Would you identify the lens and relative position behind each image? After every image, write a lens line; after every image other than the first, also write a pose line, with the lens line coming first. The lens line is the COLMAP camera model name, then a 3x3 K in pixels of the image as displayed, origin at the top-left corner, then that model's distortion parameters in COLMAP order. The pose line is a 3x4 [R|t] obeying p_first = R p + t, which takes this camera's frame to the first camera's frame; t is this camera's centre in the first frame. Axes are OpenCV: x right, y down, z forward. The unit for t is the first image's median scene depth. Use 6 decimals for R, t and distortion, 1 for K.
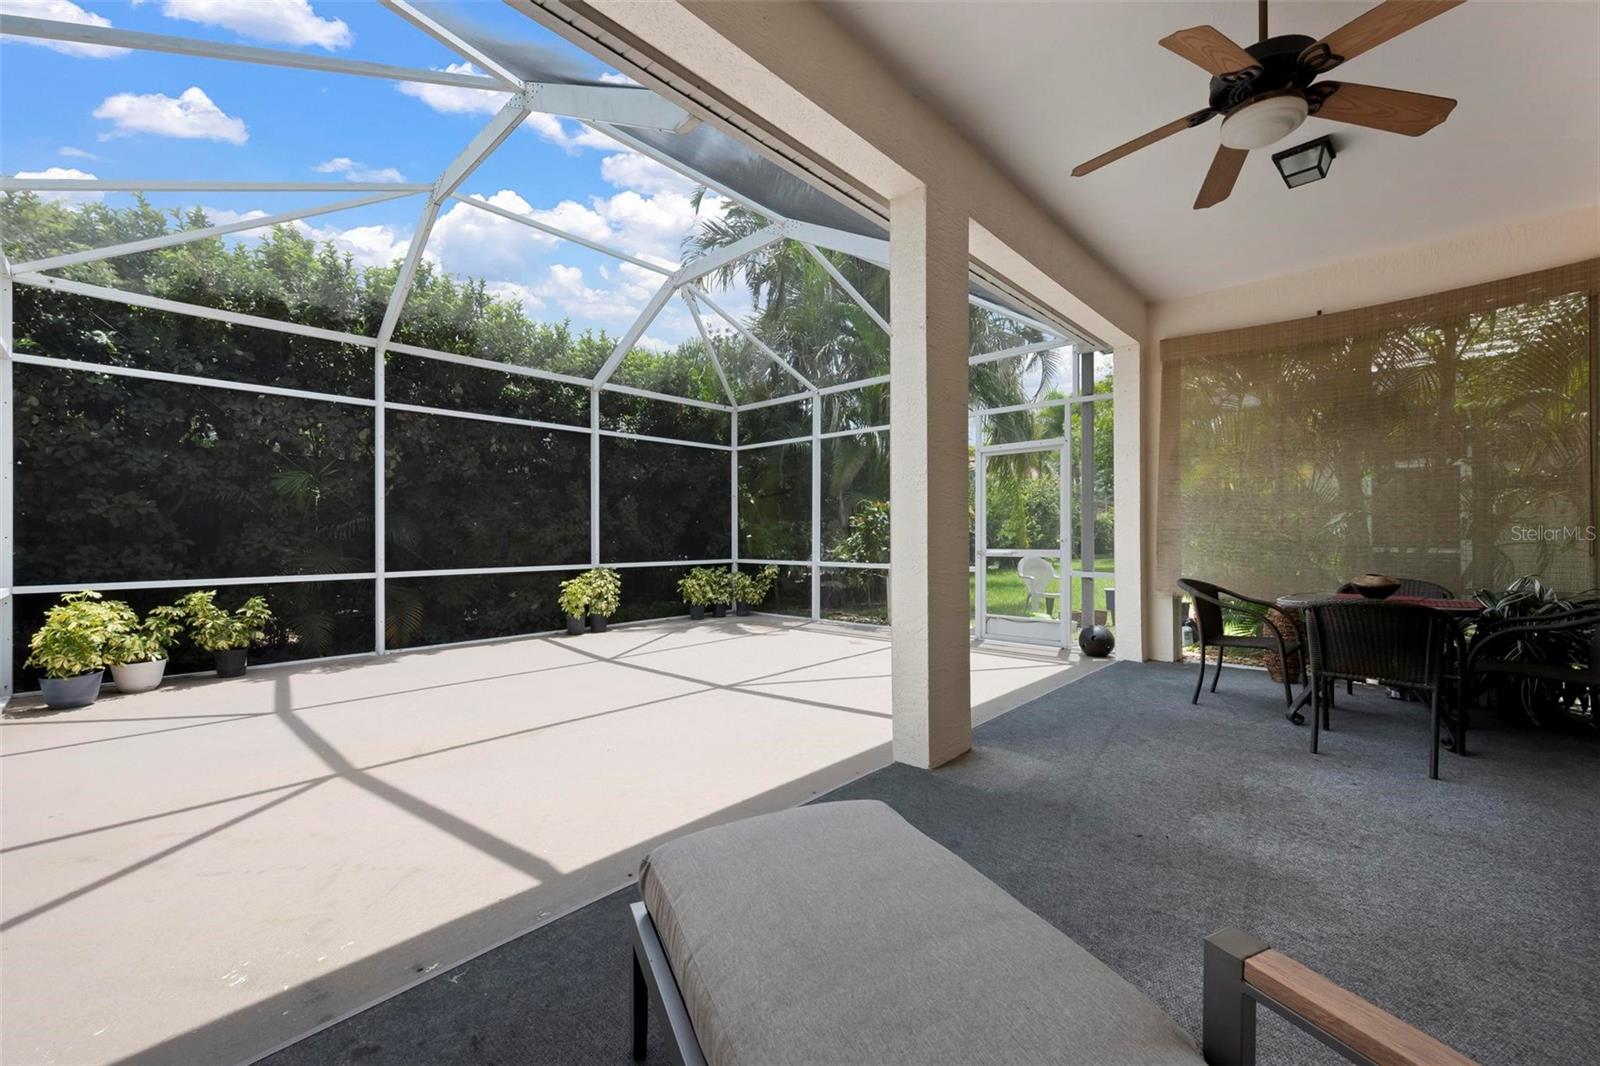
lens RADIAL K [[637.8, 0, 813.2], [0, 637.8, 537.6], [0, 0, 1]] dist [0.001290, -0.000475]
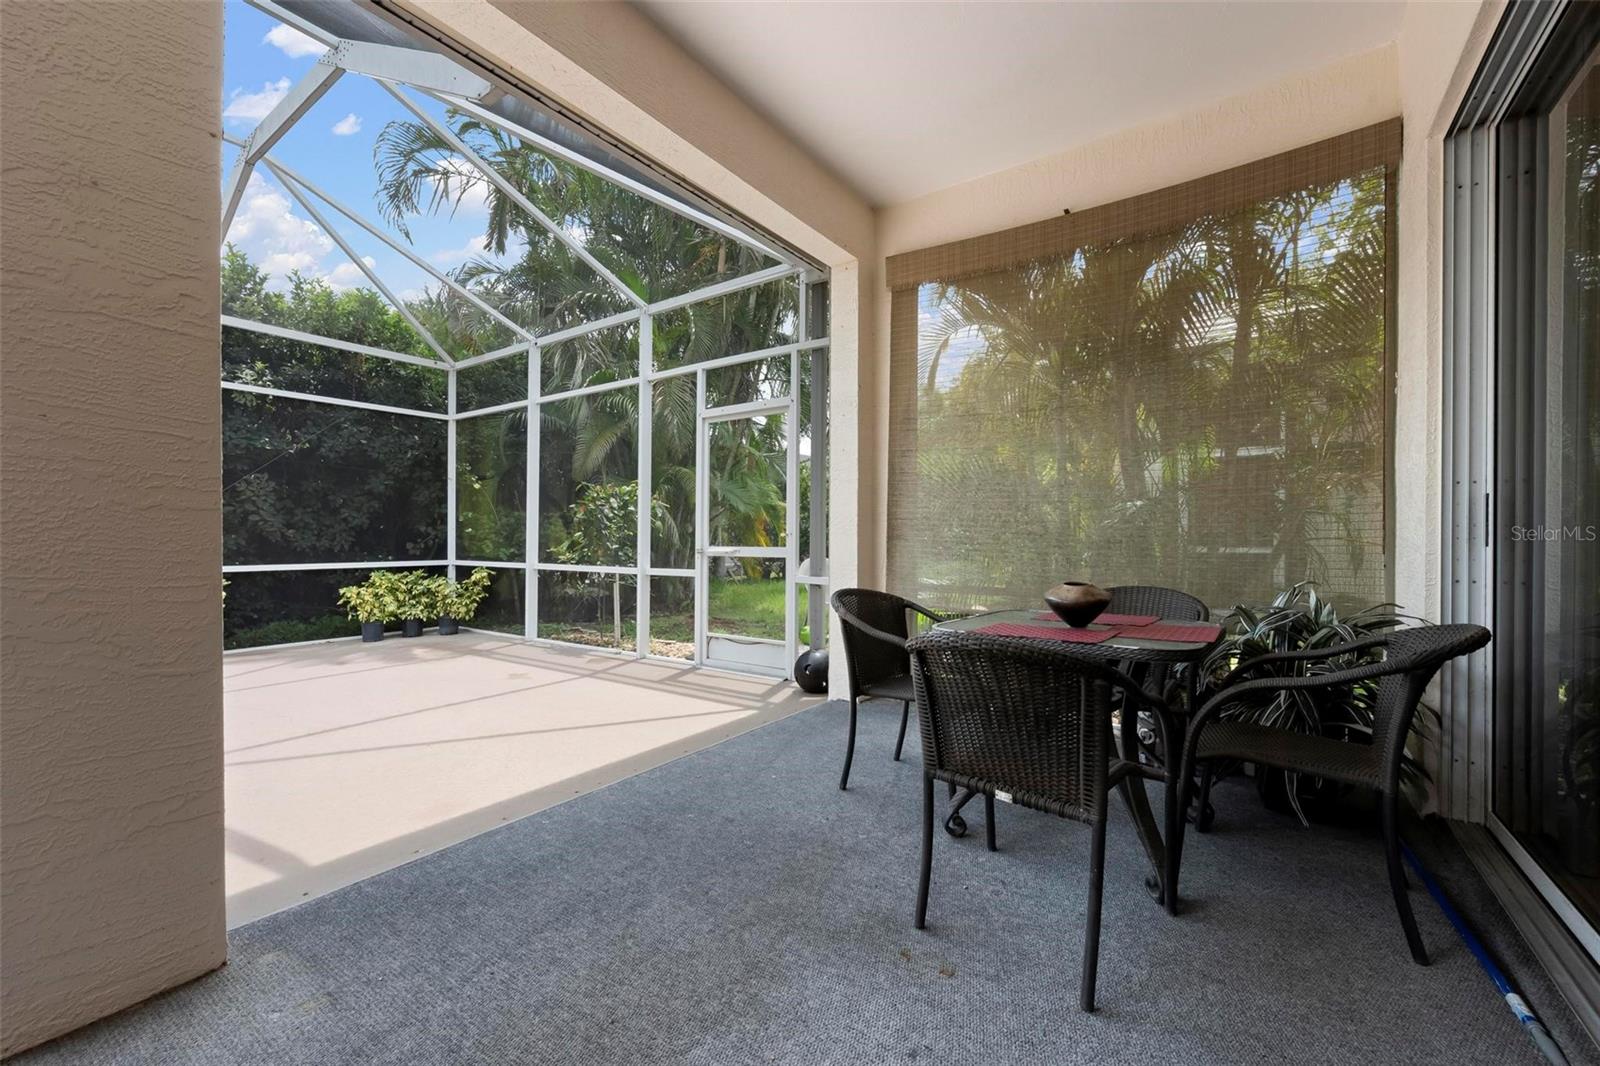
lens RADIAL K [[637.8, 0, 823.0], [0, 637.8, 543.5], [0, 0, 1]] dist [0.001290, -0.000475]
pose [[0.989444, 0.003286, 0.144880, 0.257831], [-0.004324, 0.999967, 0.006850, 0.007705], [-0.144853, -0.007404, 0.989426, 0.202512]]
